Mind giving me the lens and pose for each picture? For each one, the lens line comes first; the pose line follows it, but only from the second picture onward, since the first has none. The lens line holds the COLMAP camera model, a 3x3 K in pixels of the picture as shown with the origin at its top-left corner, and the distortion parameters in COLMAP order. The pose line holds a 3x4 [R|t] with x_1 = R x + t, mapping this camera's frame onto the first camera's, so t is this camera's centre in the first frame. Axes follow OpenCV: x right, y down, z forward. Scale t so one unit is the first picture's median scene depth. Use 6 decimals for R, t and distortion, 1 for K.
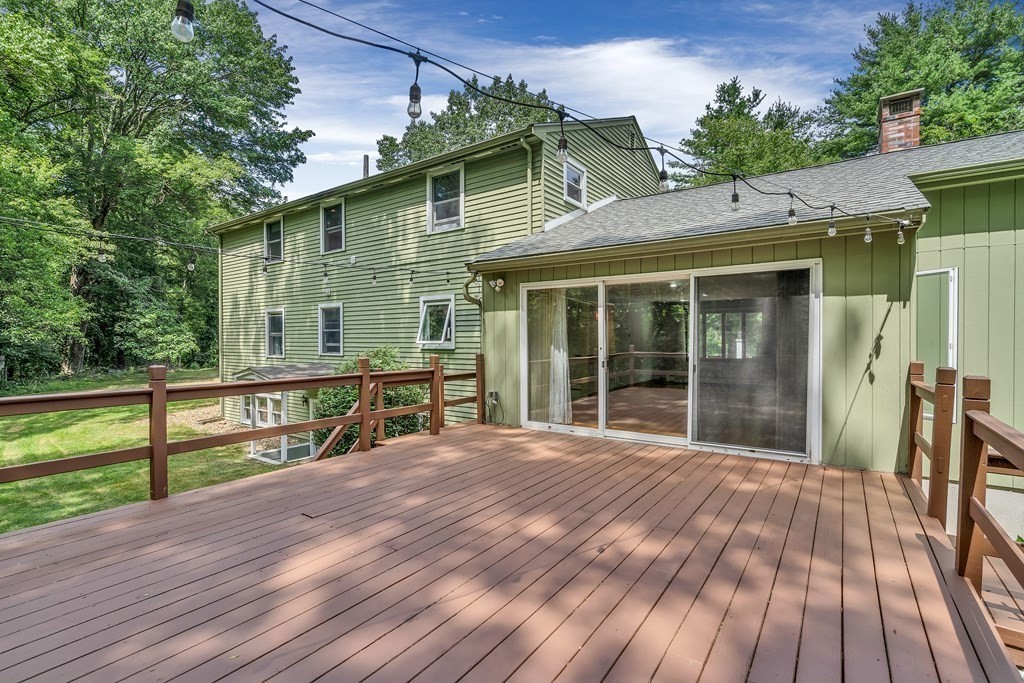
lens RADIAL K [[469.0, 0, 510.5], [0, 469.0, 342.8], [0, 0, 1]] dist [-0.002167, 0.000032]
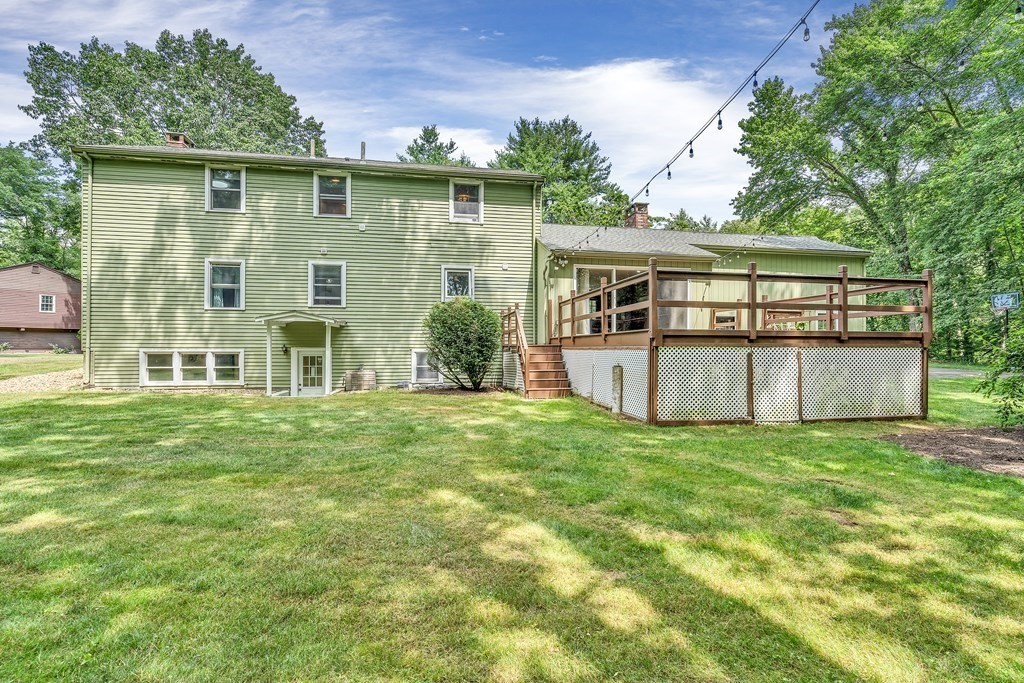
lens RADIAL K [[469.0, 0, 515.0], [0, 469.0, 345.4], [0, 0, 1]] dist [-0.002167, 0.000032]
pose [[0.700264, 0.005324, 0.713864, -0.970920], [0.001667, 0.999957, -0.009093, 0.145076], [-0.713882, 0.007557, 0.700225, -0.126574]]
